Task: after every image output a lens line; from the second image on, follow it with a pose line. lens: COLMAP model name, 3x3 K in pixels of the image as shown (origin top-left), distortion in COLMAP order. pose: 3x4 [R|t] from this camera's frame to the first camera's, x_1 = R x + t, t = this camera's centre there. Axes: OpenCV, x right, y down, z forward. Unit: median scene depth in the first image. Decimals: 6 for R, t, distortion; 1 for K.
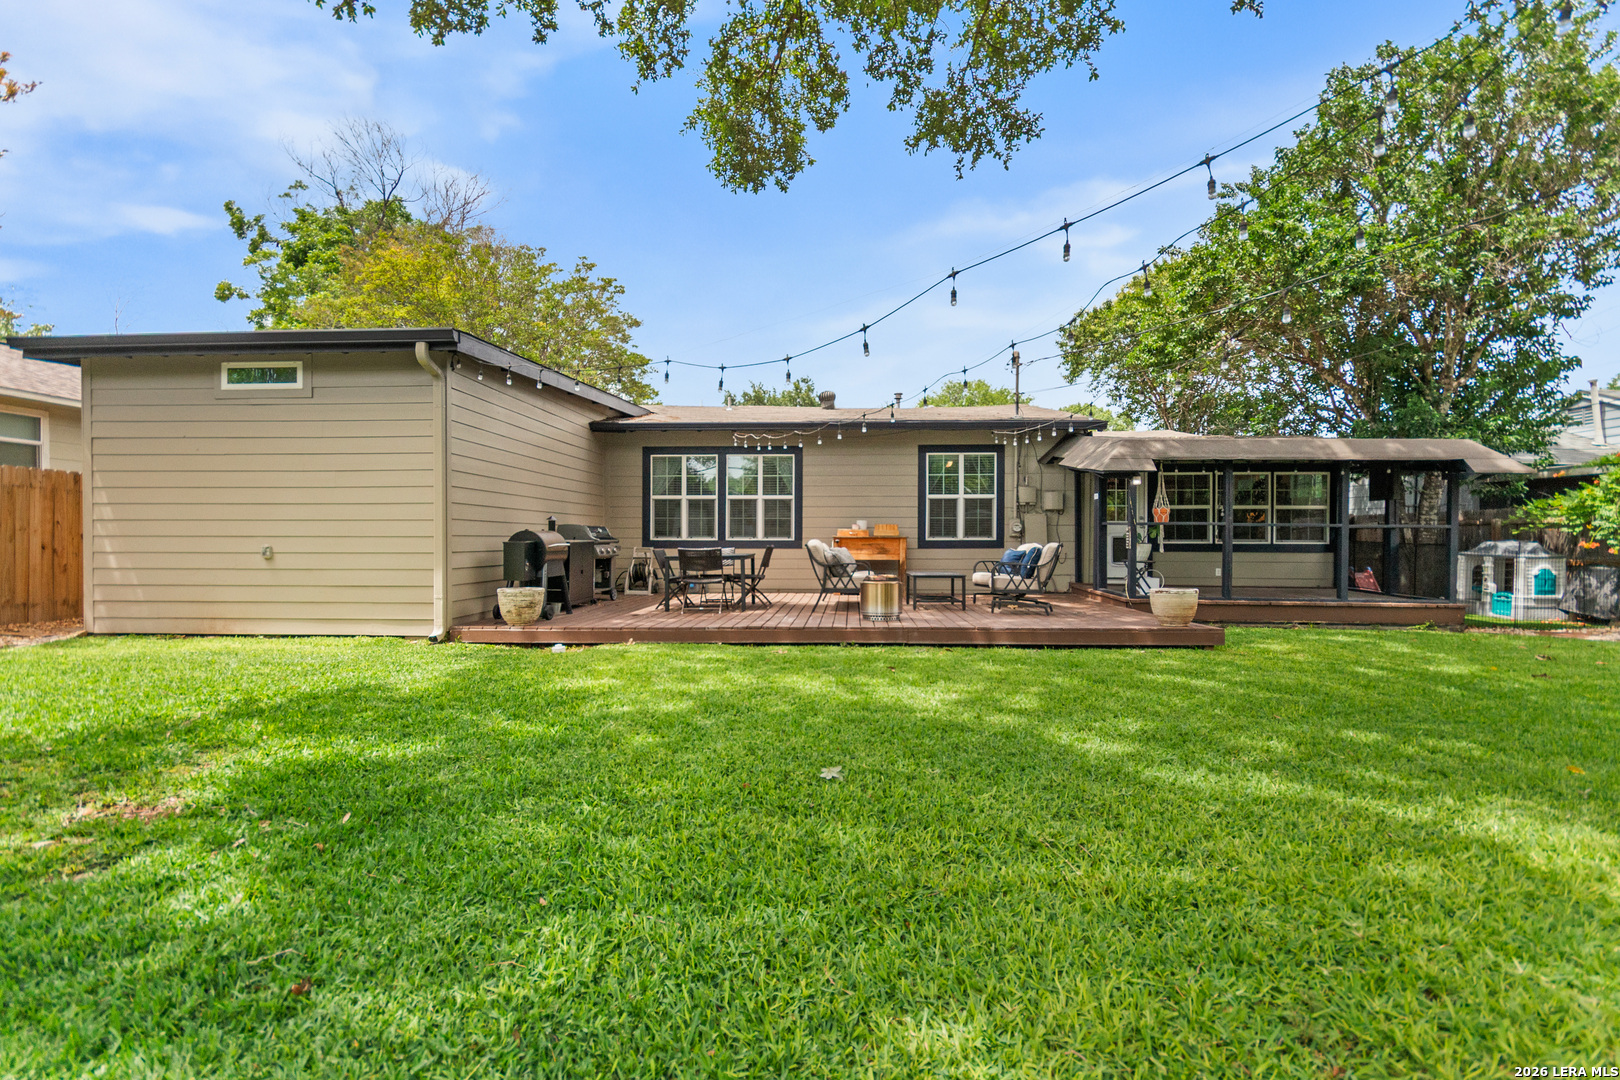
lens RADIAL K [[719.8, 0, 807.2], [0, 719.8, 551.2], [0, 0, 1]] dist [-0.009675, 0.000369]
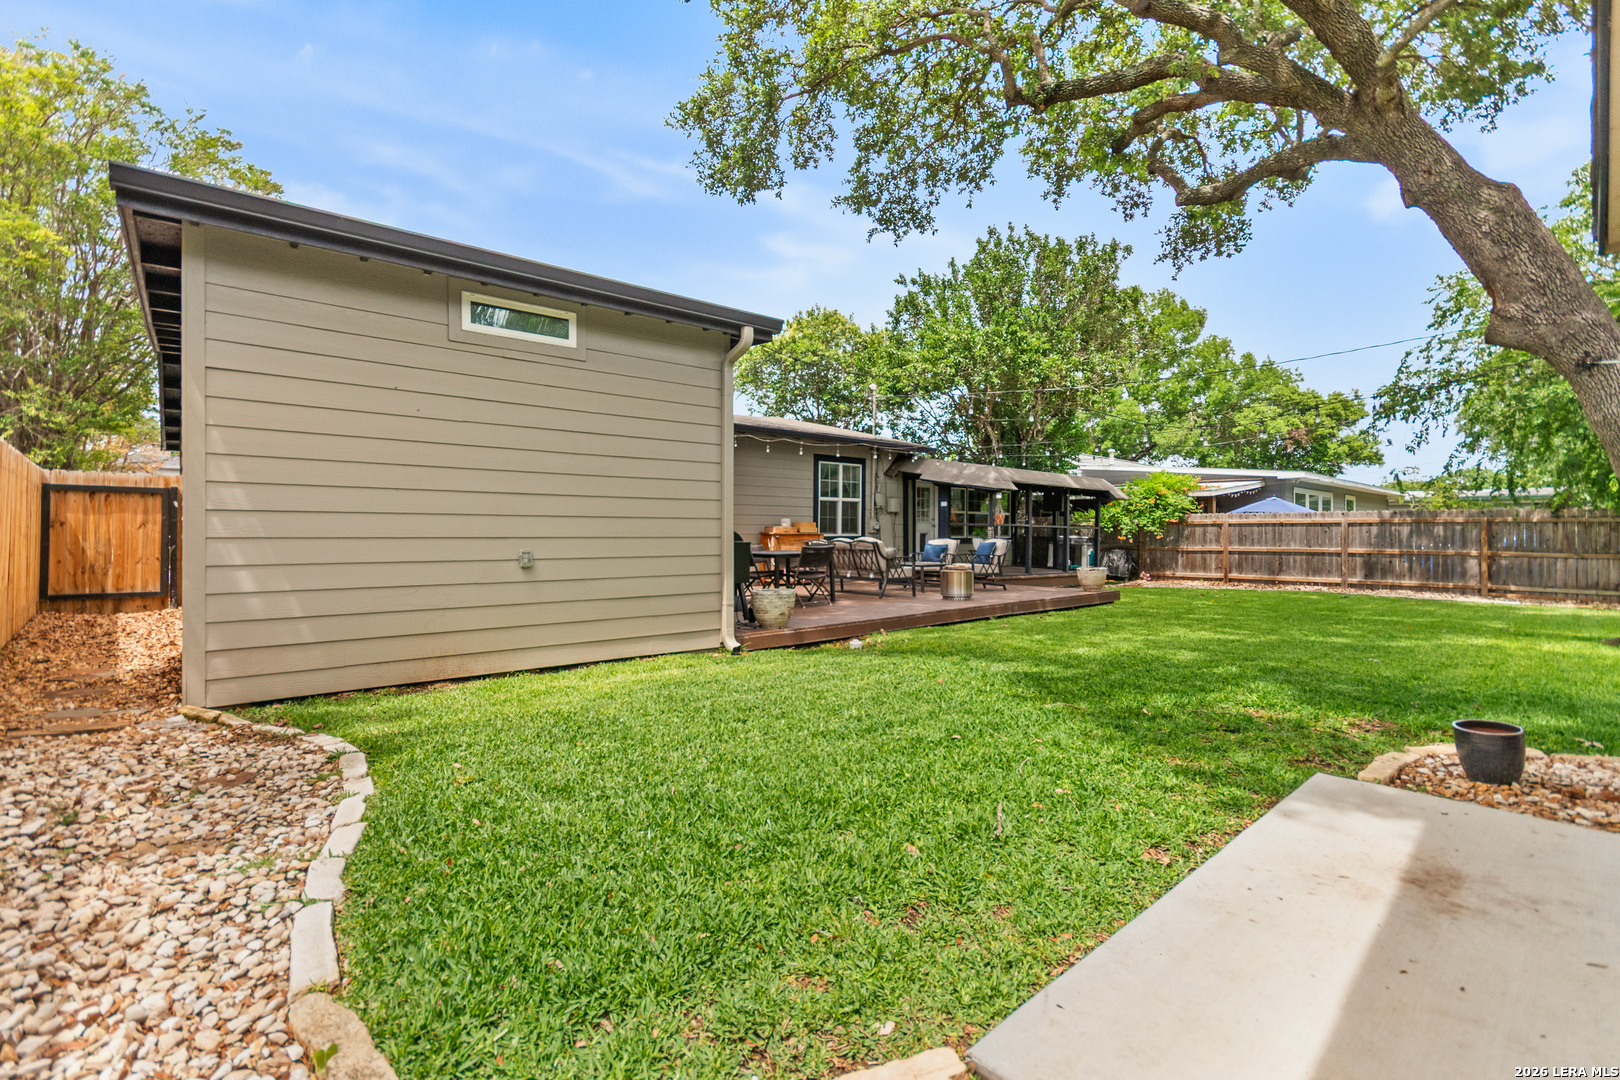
lens RADIAL K [[744.1, 0, 797.4], [0, 744.1, 528.8], [0, 0, 1]] dist [-0.012325, 0.000059]
pose [[0.722715, 0.003891, 0.691135, -0.698679], [0.007986, 0.999870, -0.013980, -0.010808], [-0.691100, 0.015623, 0.722591, 0.159806]]
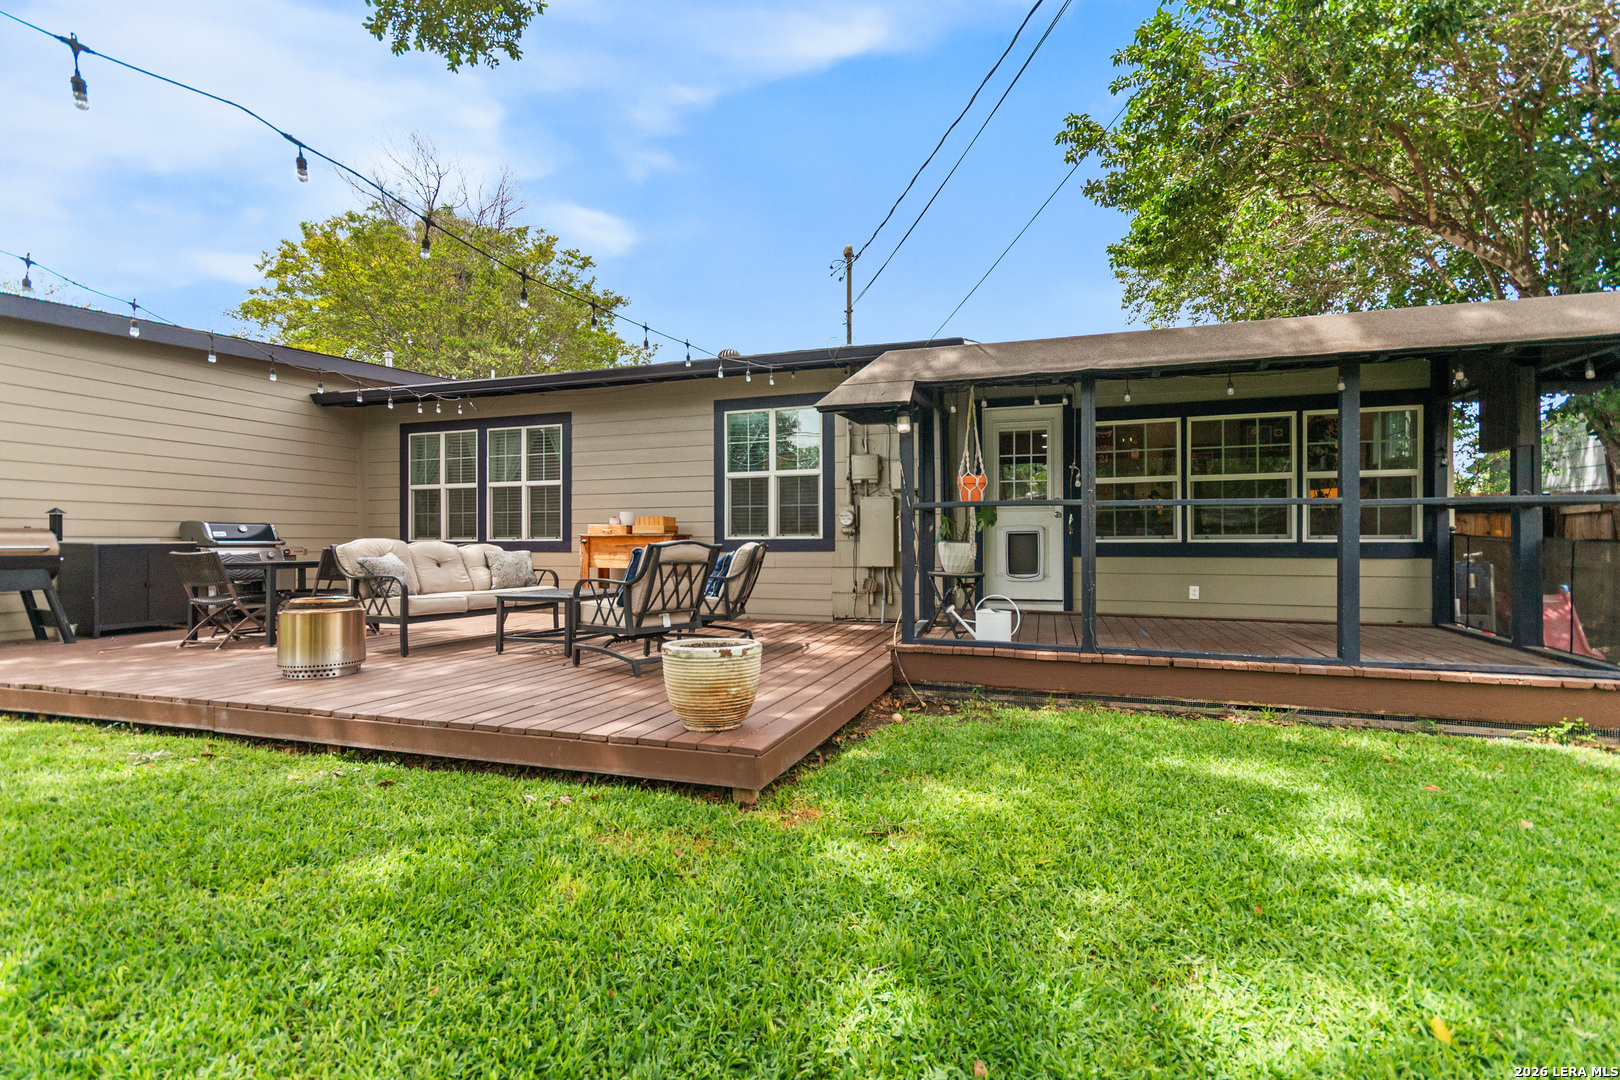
lens RADIAL K [[724.8, 0, 810.0], [0, 724.8, 540.0], [0, 0, 1]] dist [-0.000259, 0.000307]
pose [[0.964906, -0.006223, -0.262523, 0.428820], [0.000625, 0.999771, -0.021401, -0.000209], [0.262596, 0.020486, 0.964688, 0.365559]]
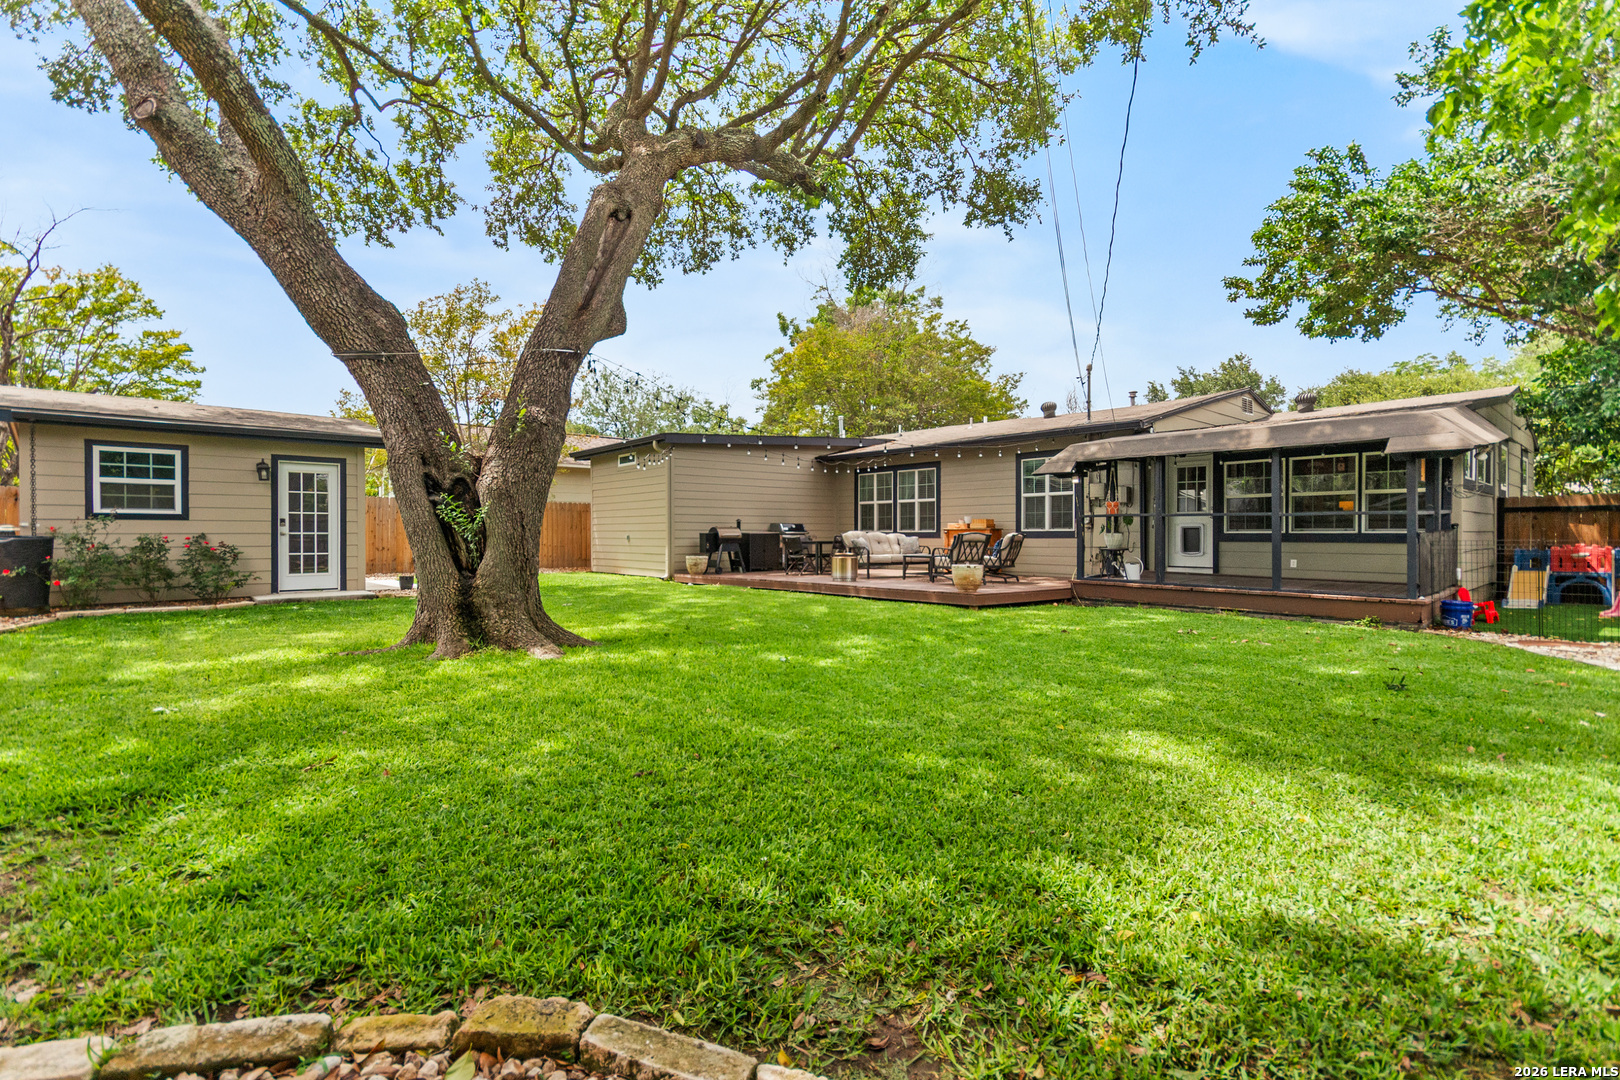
lens RADIAL K [[744.1, 0, 797.4], [0, 744.1, 528.8], [0, 0, 1]] dist [-0.012325, 0.000059]
pose [[0.688043, -0.007951, -0.725626, 0.825519], [-0.010264, 0.999733, -0.020687, 0.010209], [0.725597, 0.021681, 0.687778, -0.136412]]
